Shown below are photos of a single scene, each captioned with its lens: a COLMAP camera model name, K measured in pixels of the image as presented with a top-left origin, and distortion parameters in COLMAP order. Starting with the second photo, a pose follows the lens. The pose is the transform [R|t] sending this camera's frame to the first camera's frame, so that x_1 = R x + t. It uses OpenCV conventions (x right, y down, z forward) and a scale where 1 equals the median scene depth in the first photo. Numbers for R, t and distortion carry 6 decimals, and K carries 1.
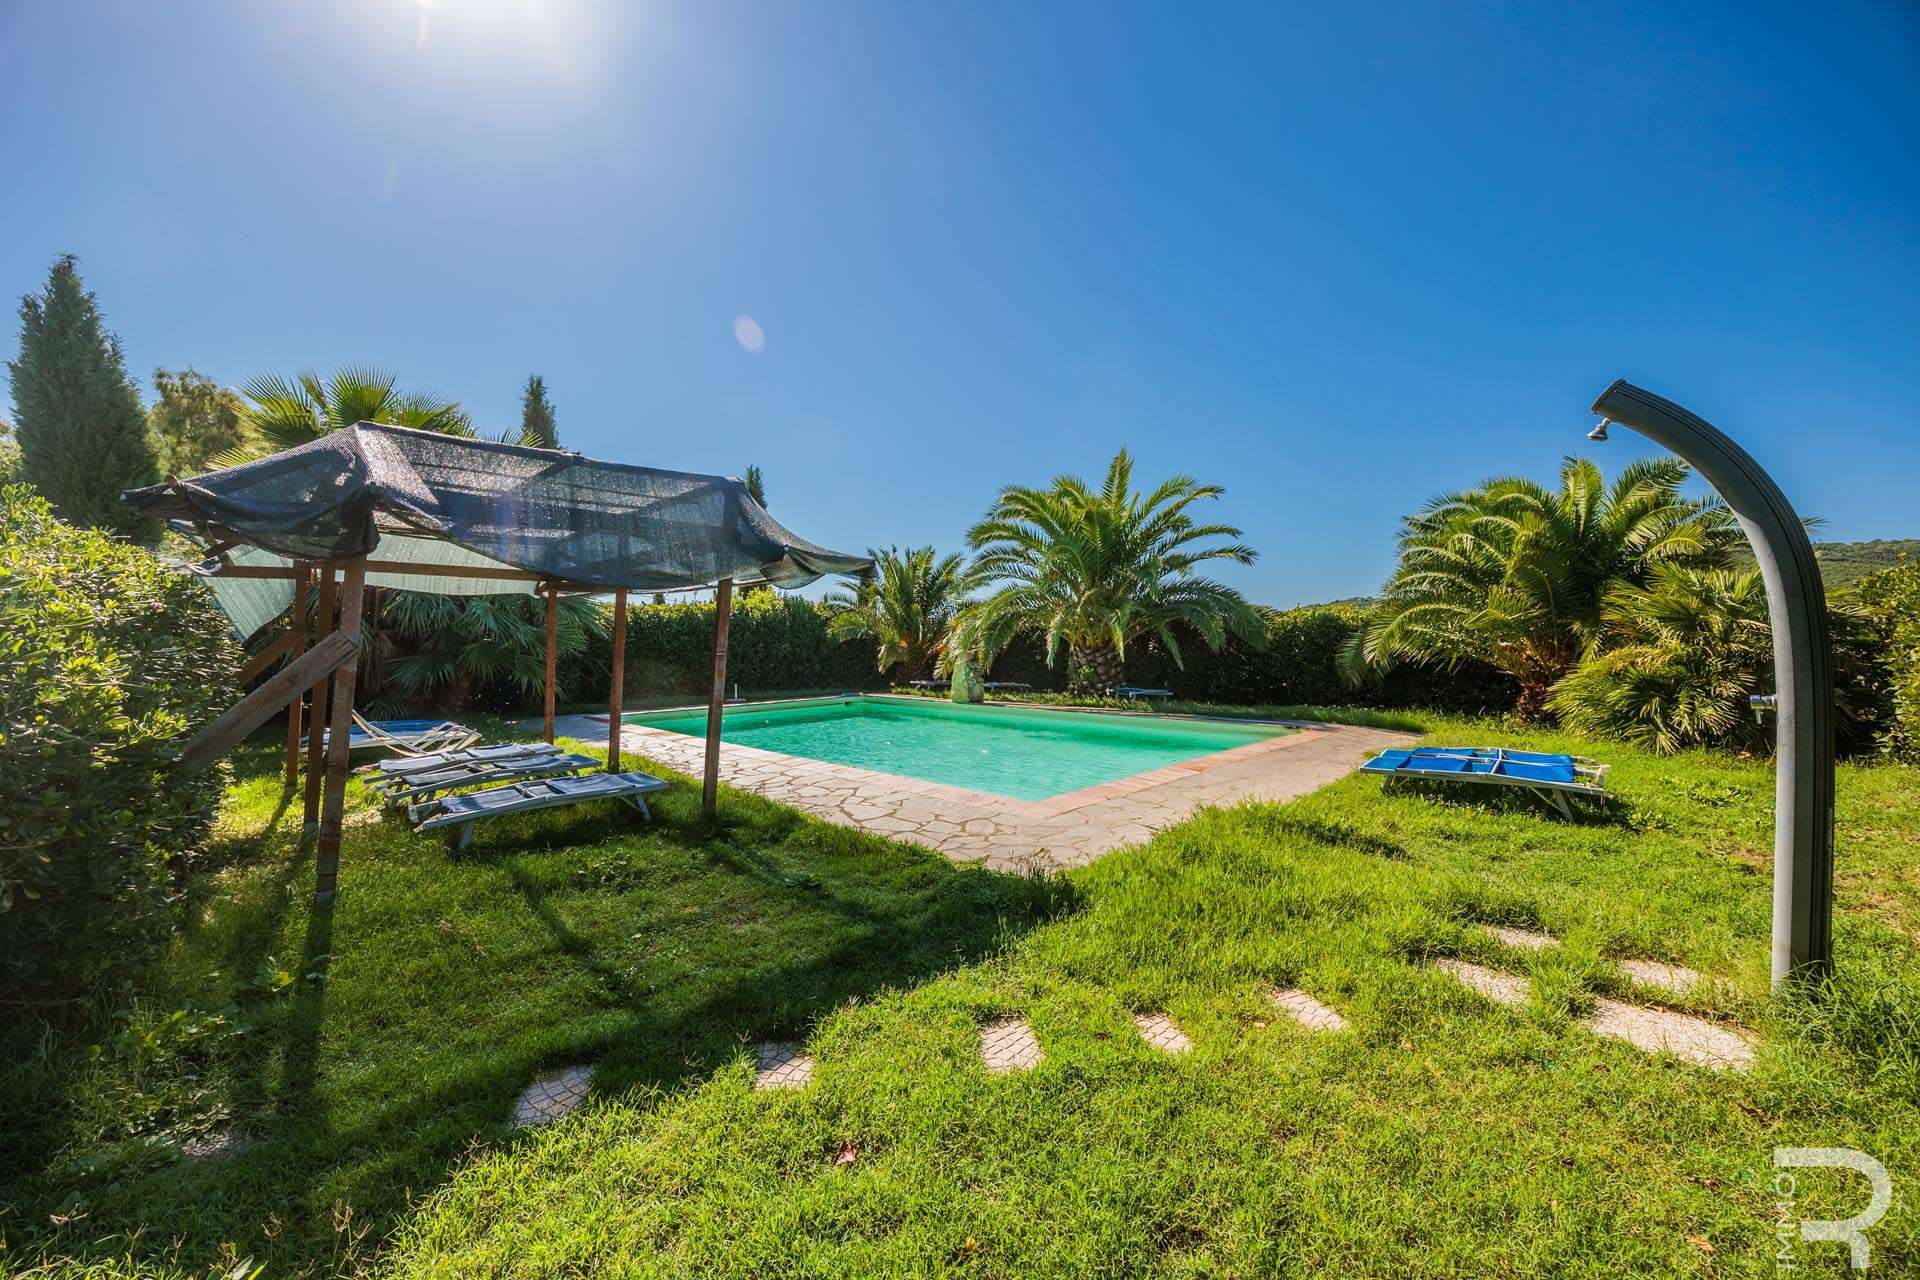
lens RADIAL K [[732.9, 0, 959.1], [0, 732.9, 645.5], [0, 0, 1]] dist [-0.003912, 0.000080]
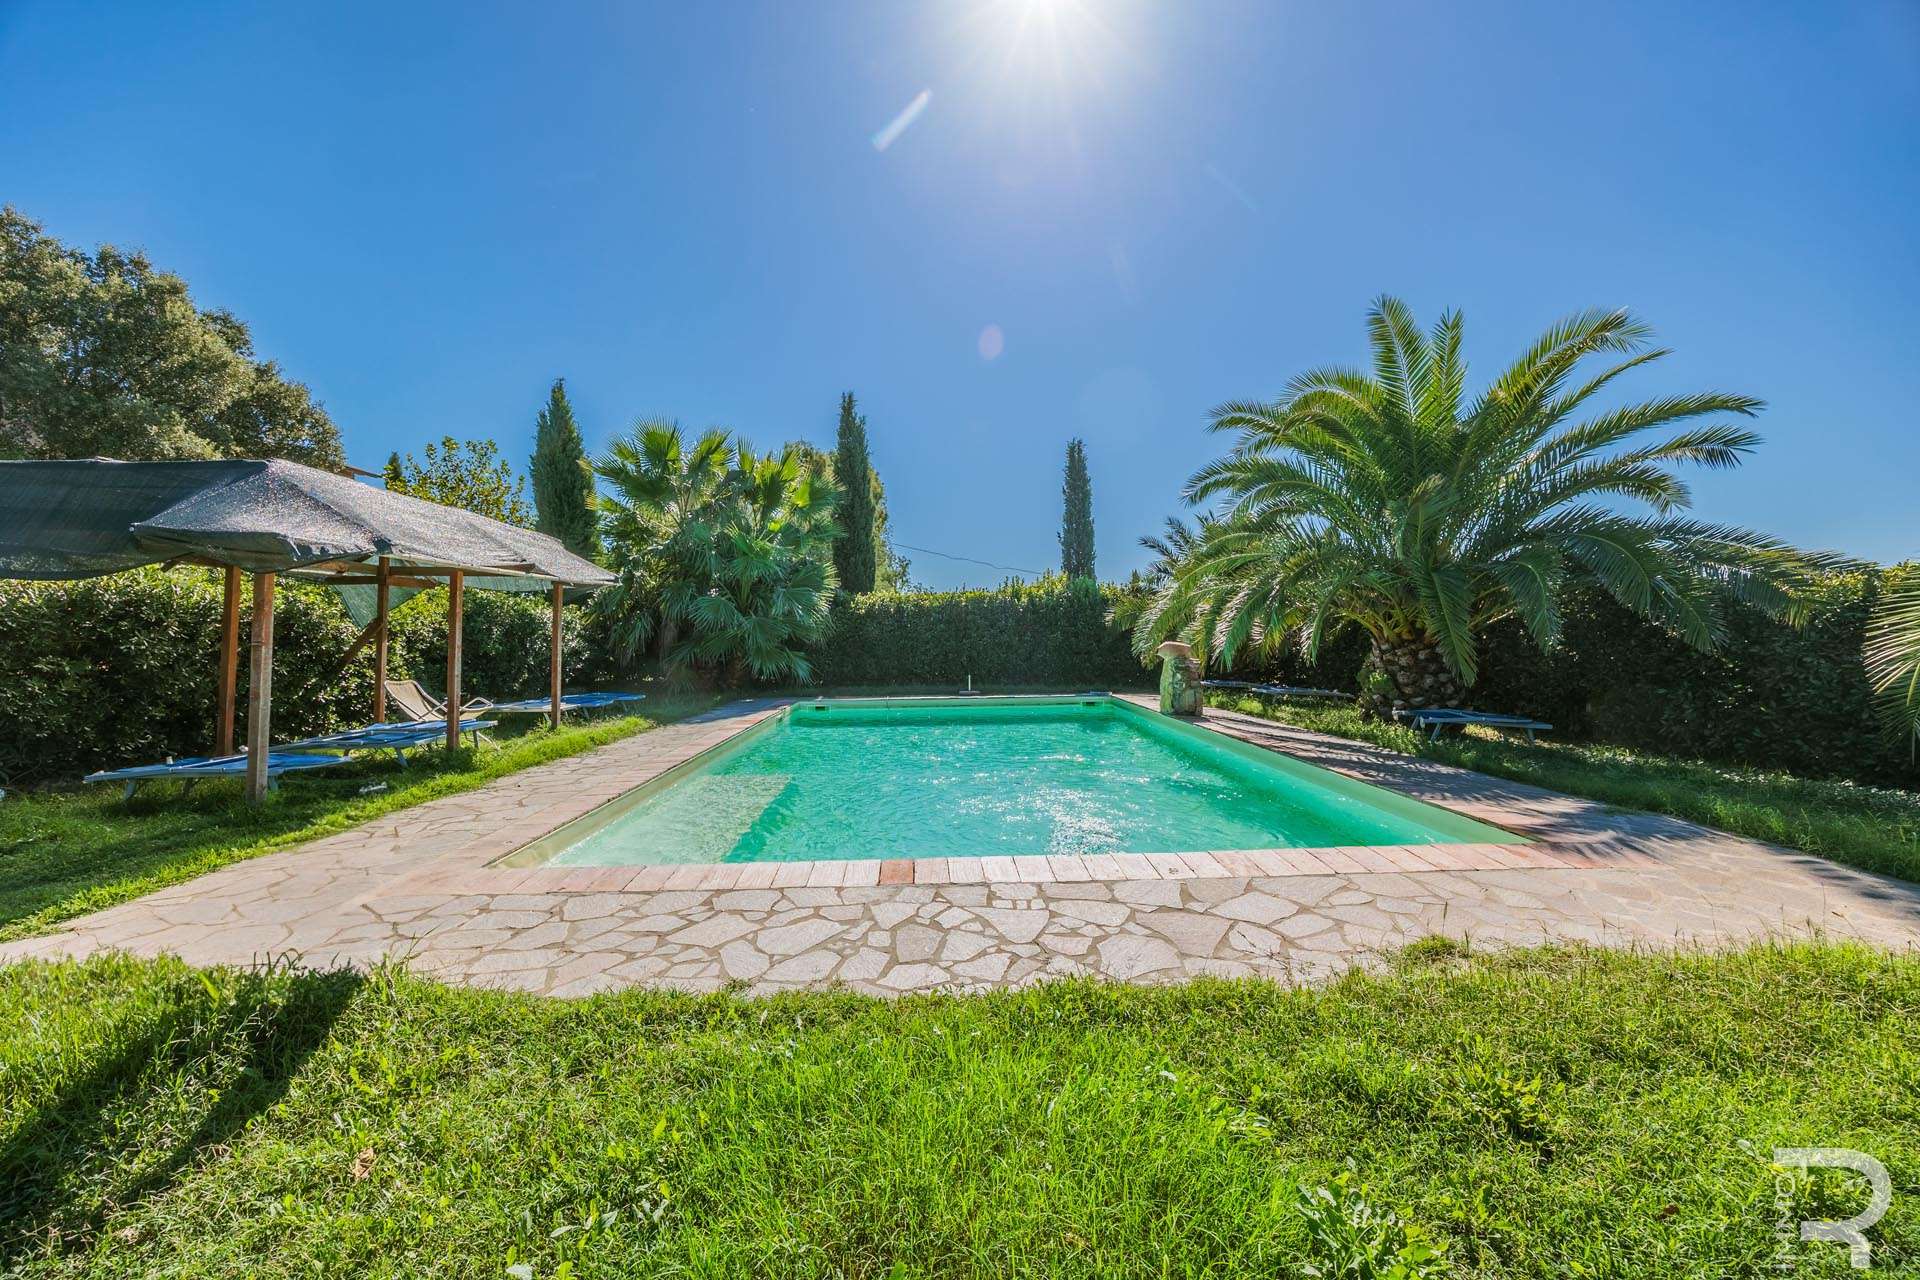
lens RADIAL K [[732.9, 0, 962.8], [0, 732.9, 631.3], [0, 0, 1]] dist [-0.003912, 0.000080]
pose [[0.738986, 0.002514, -0.673716, 0.328797], [-0.001693, 0.999997, 0.001875, -0.005499], [0.673719, -0.000245, 0.738988, 0.312399]]
